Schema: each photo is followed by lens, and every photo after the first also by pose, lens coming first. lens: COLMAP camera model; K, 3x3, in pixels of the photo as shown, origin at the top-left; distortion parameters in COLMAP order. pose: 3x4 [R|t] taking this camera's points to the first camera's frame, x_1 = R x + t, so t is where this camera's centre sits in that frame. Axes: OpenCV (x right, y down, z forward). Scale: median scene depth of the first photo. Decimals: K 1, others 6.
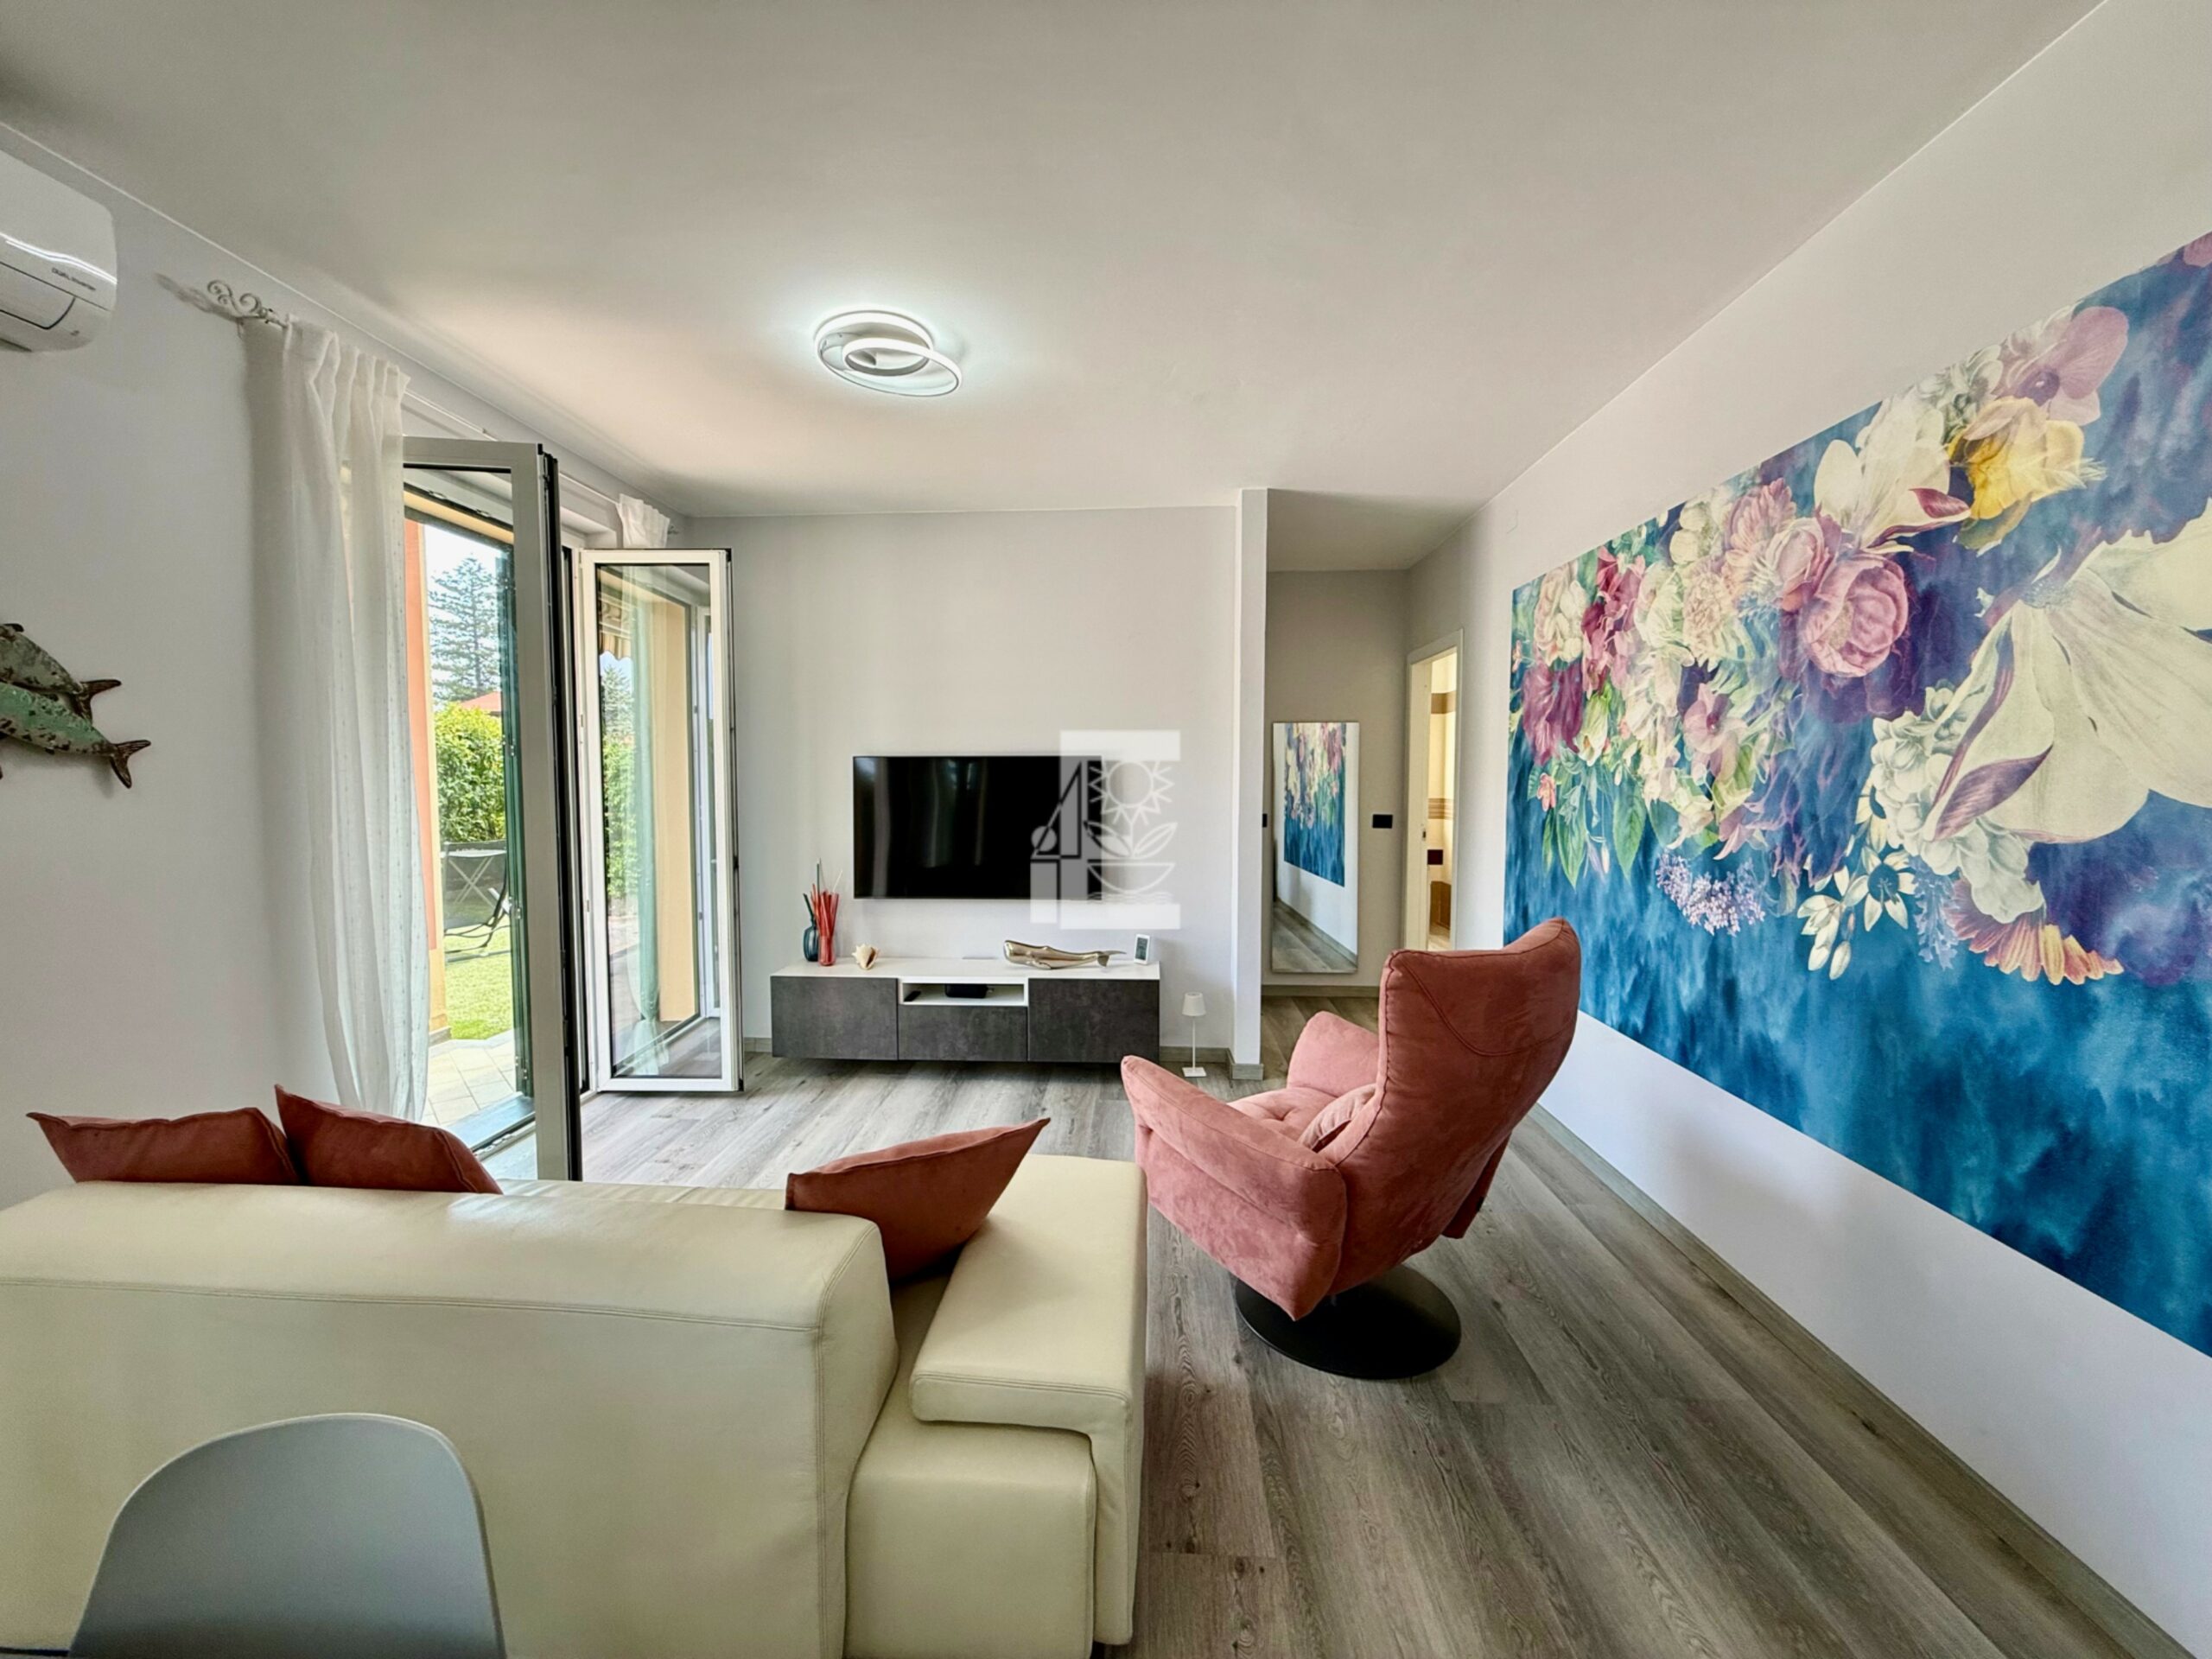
lens RADIAL K [[884.4, 0, 1099.0], [0, 884.4, 828.0], [0, 0, 1]] dist [0.002752, -0.000249]
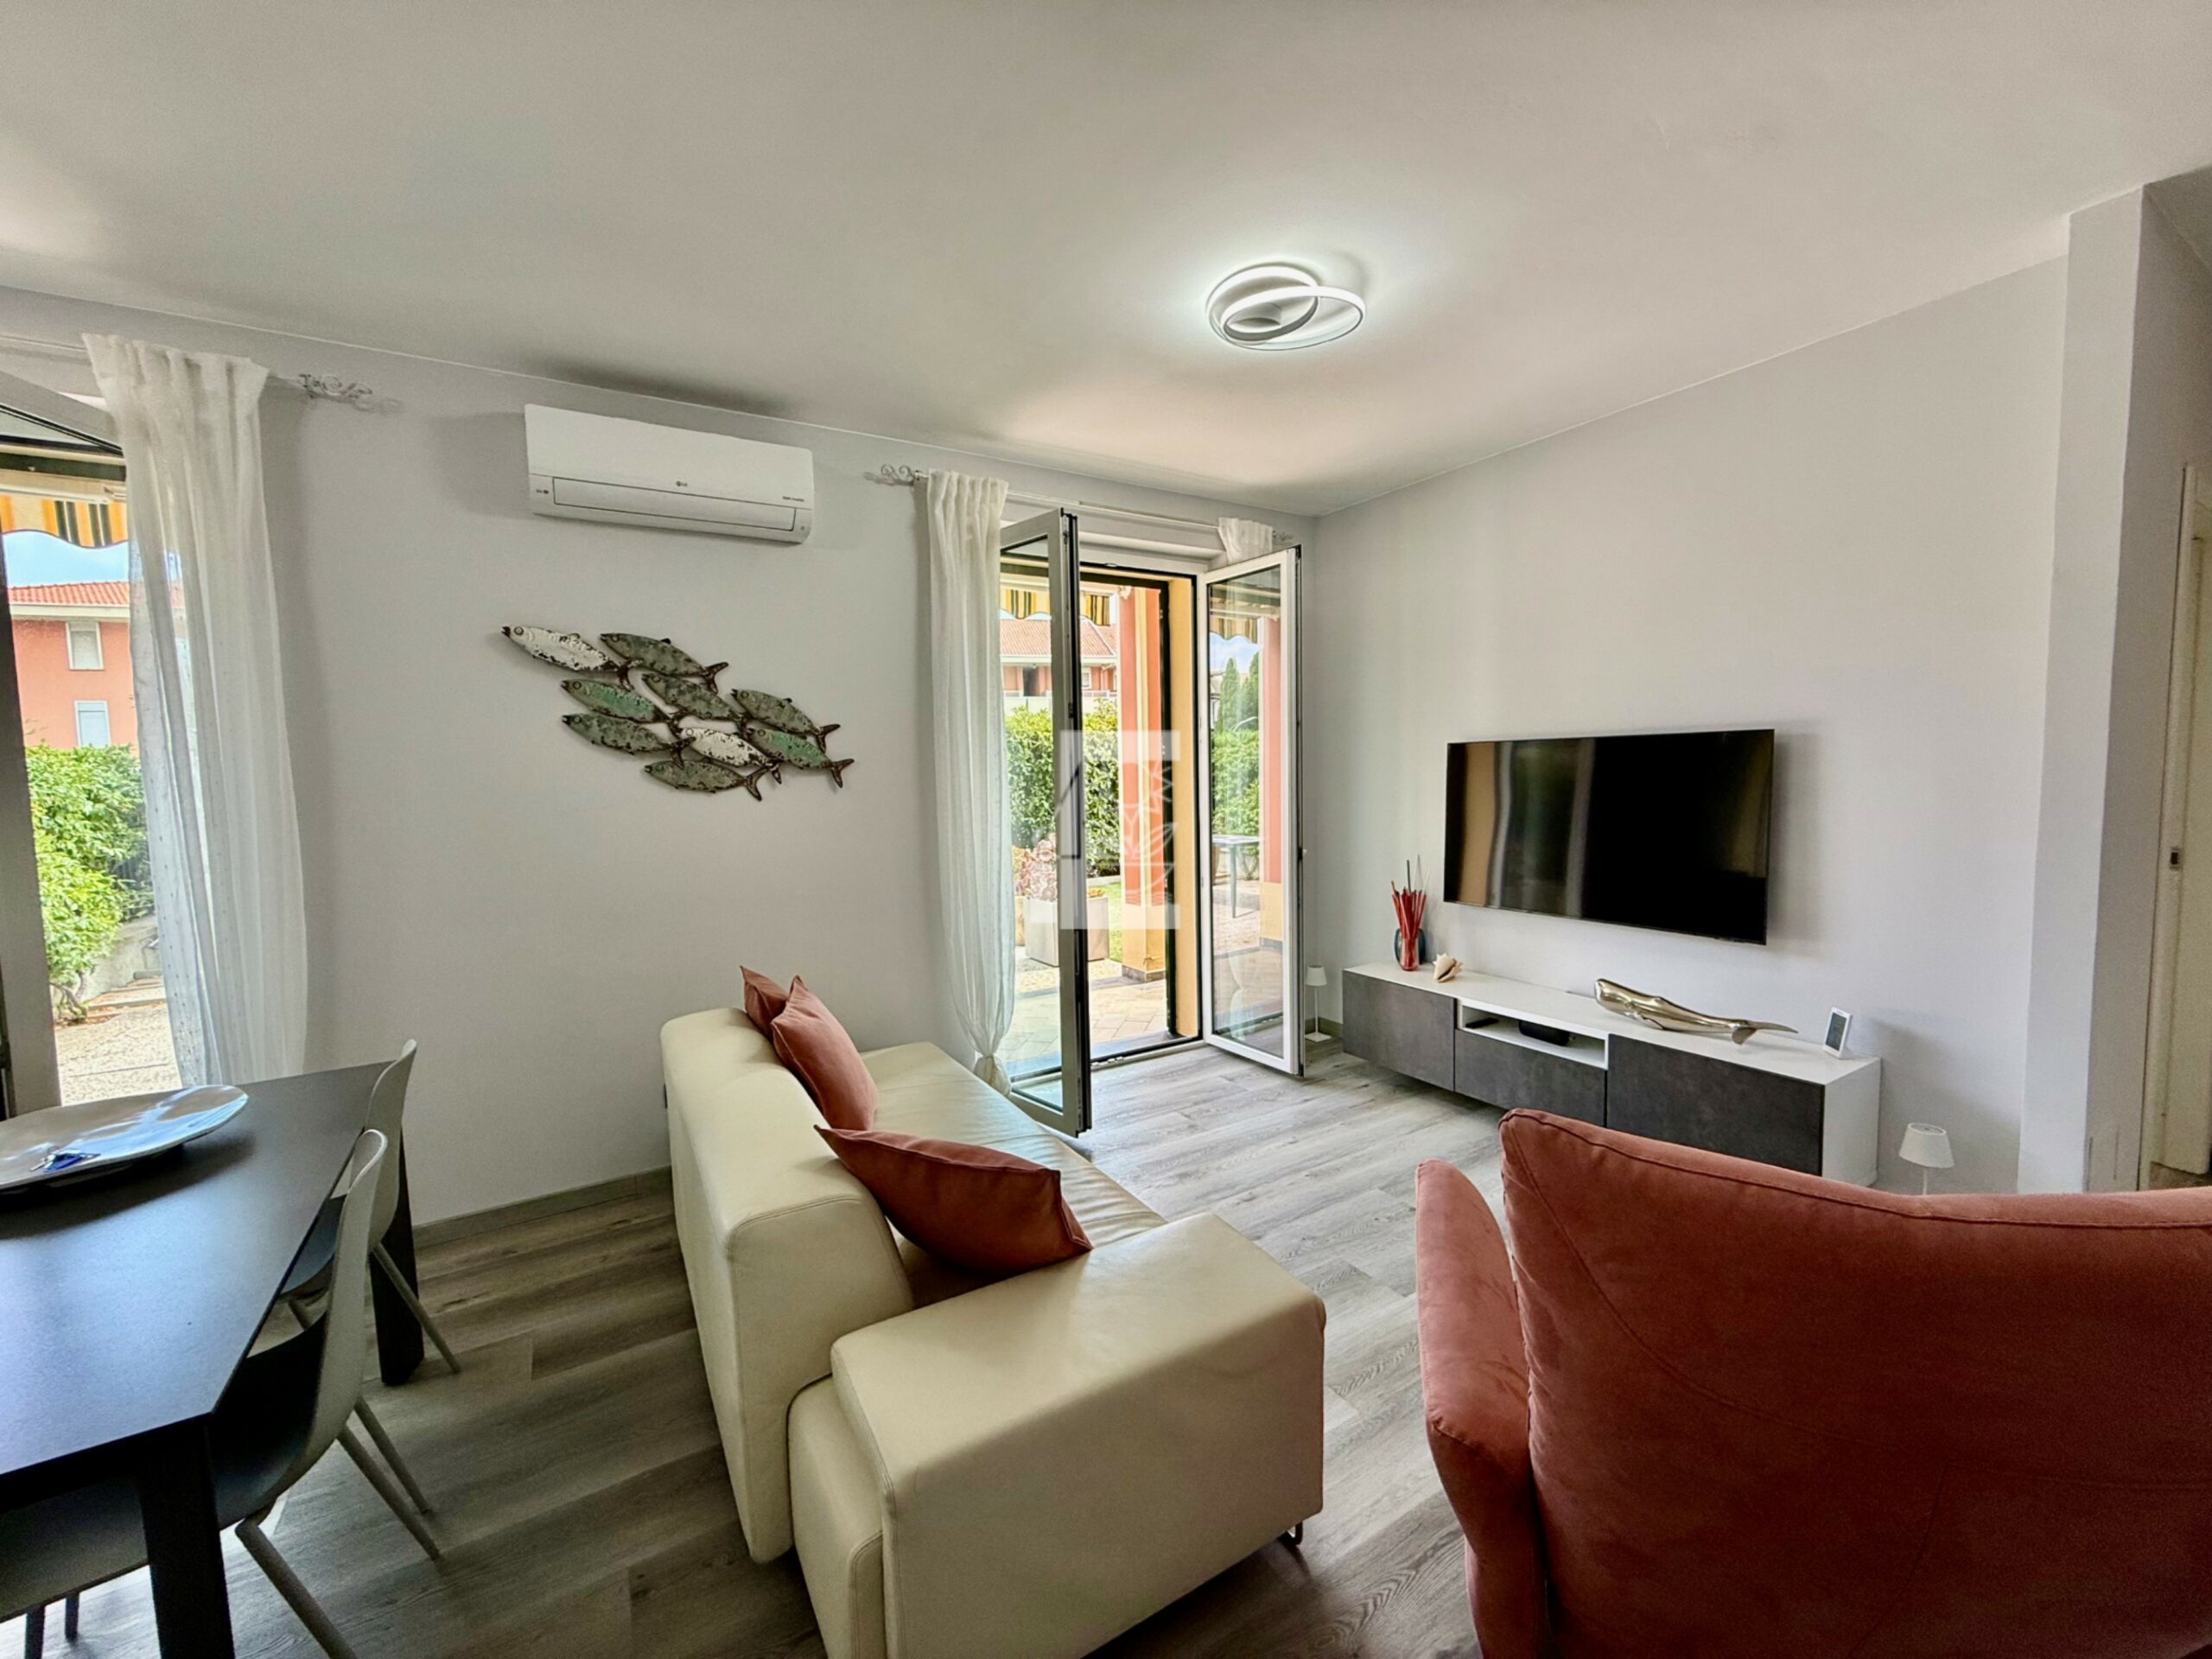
lens RADIAL K [[884.4, 0, 1098.5], [0, 884.4, 828.6], [0, 0, 1]] dist [0.002752, -0.000249]
pose [[0.567325, 0.044373, -0.822298, 0.360543], [-0.024841, 0.999015, 0.036770, -0.026012], [0.823119, -0.000434, 0.567868, 0.279158]]
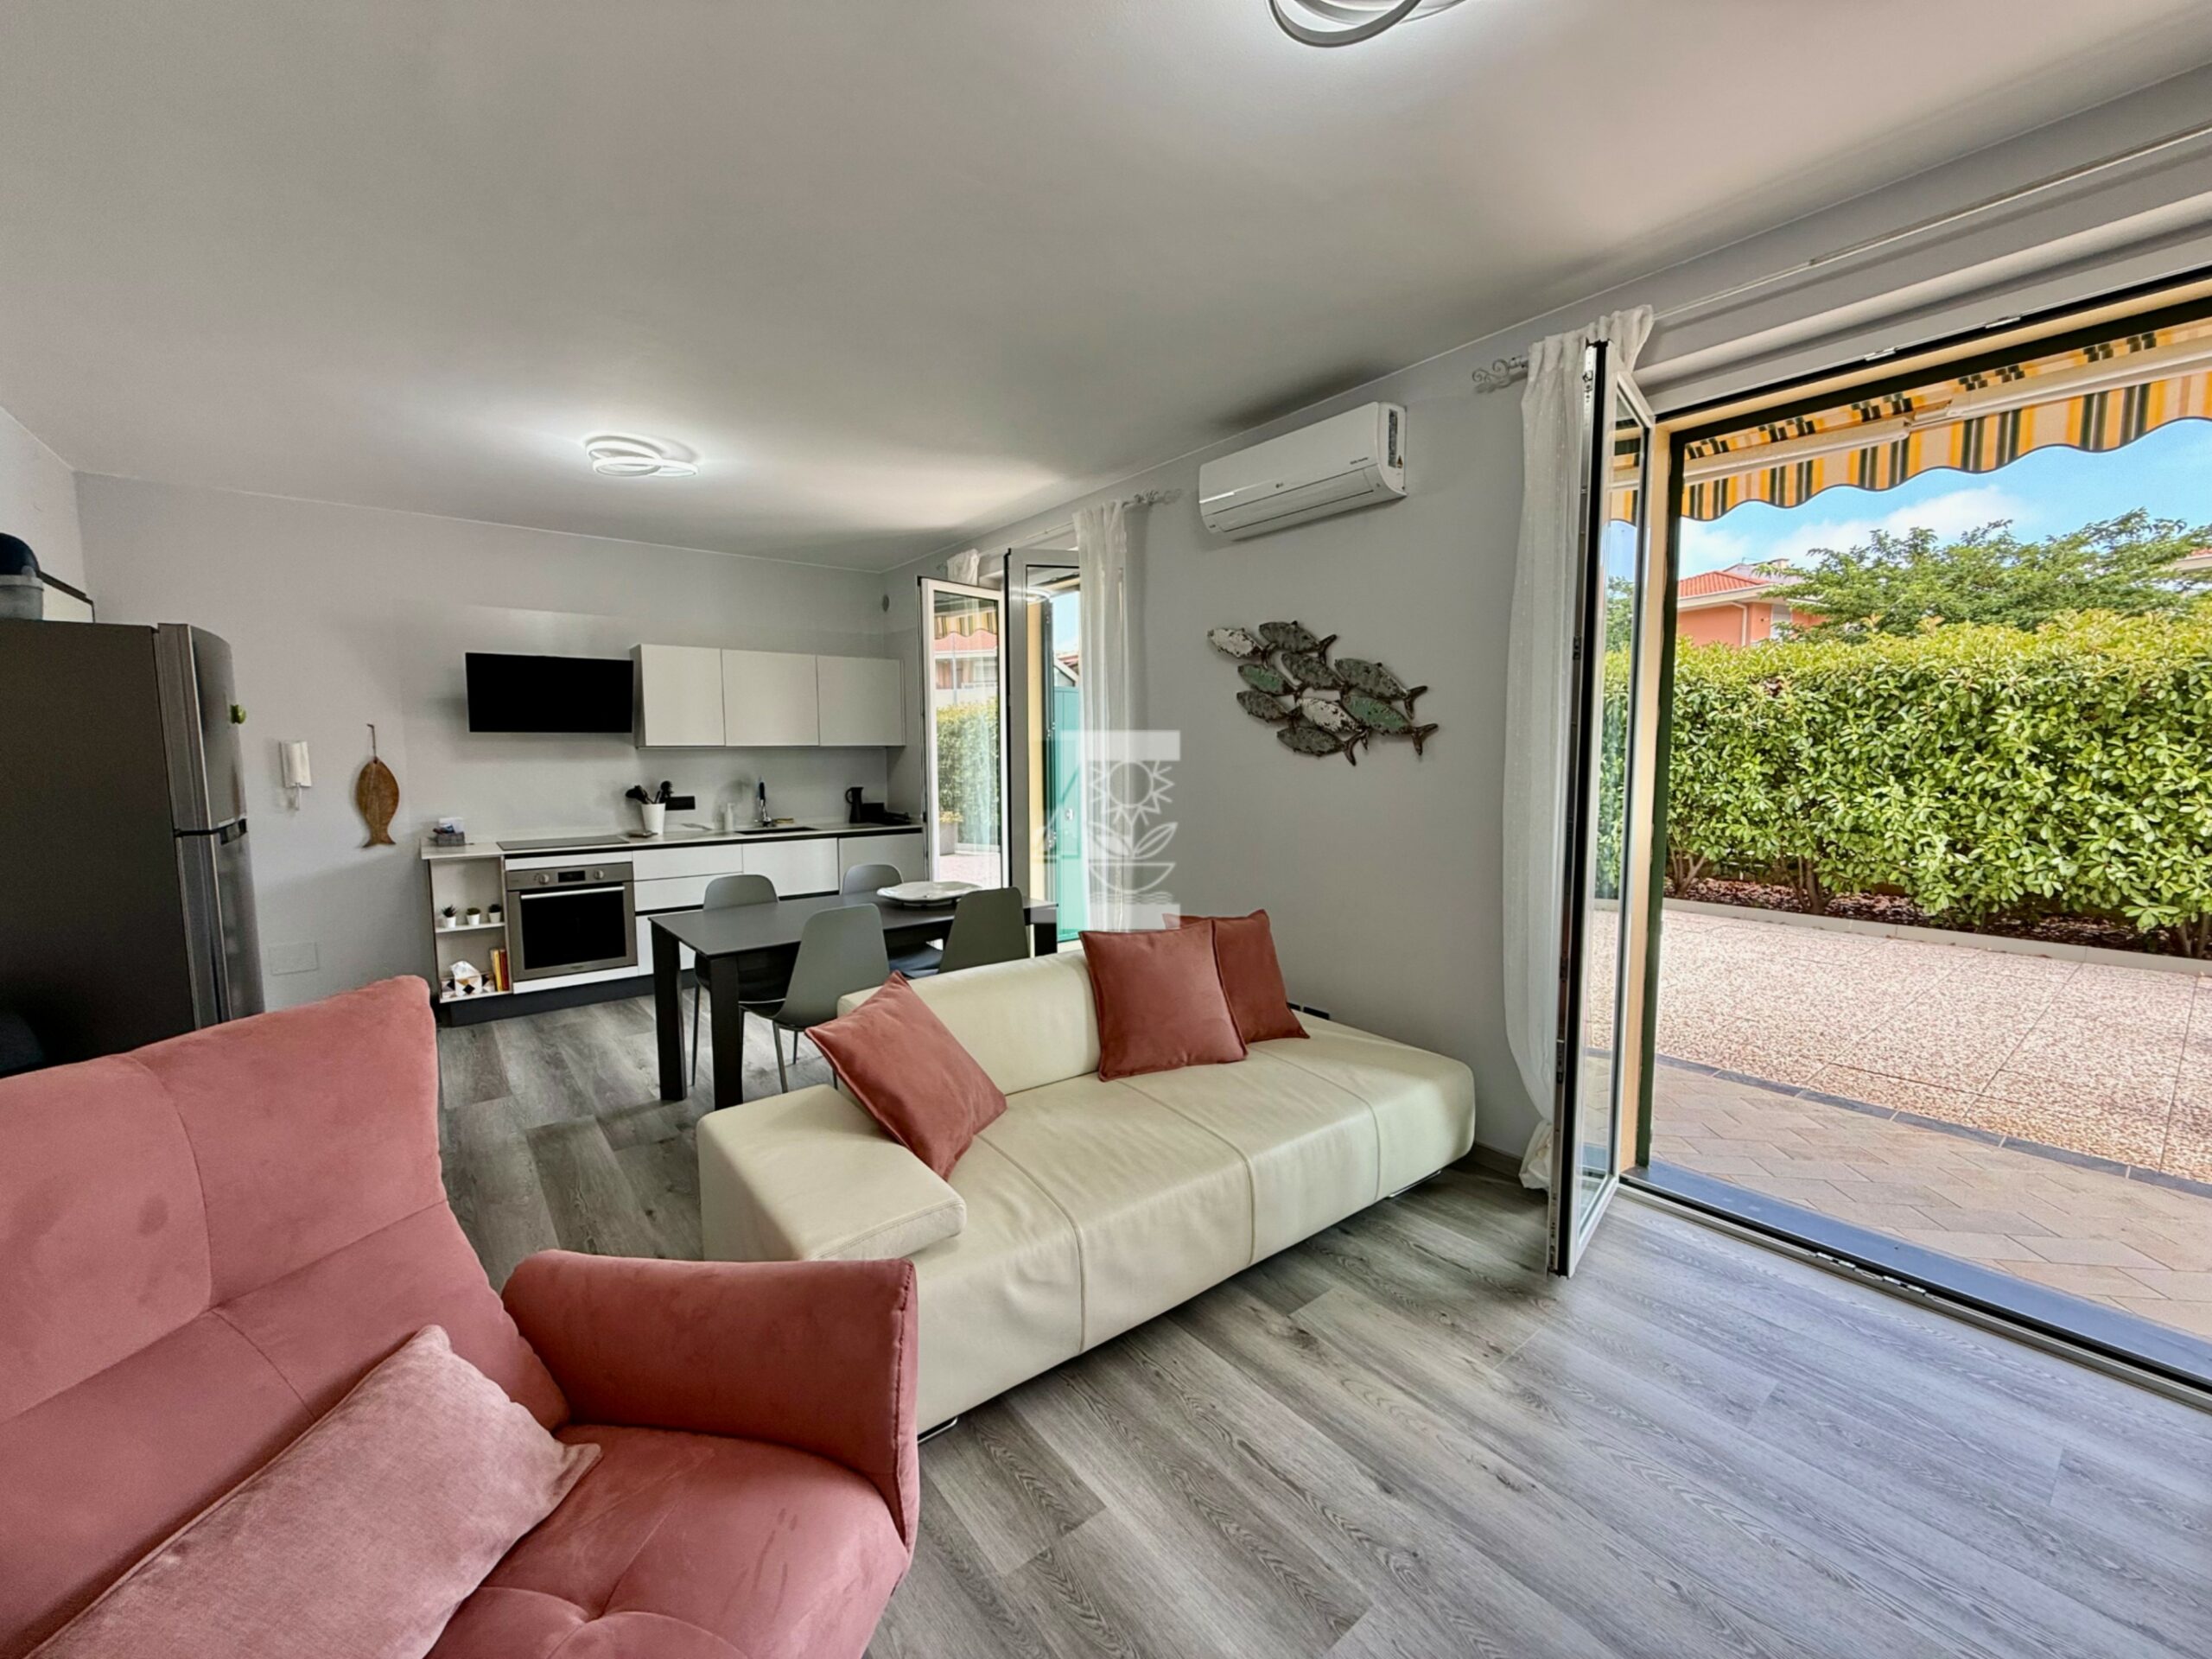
lens RADIAL K [[884.4, 0, 1109.4], [0, 884.4, 830.7], [0, 0, 1]] dist [0.002752, -0.000249]
pose [[-0.750360, 0.063505, -0.657972, 0.217989], [-0.033780, 0.990390, 0.134112, -0.065377], [0.660165, 0.122859, -0.741004, 1.132991]]
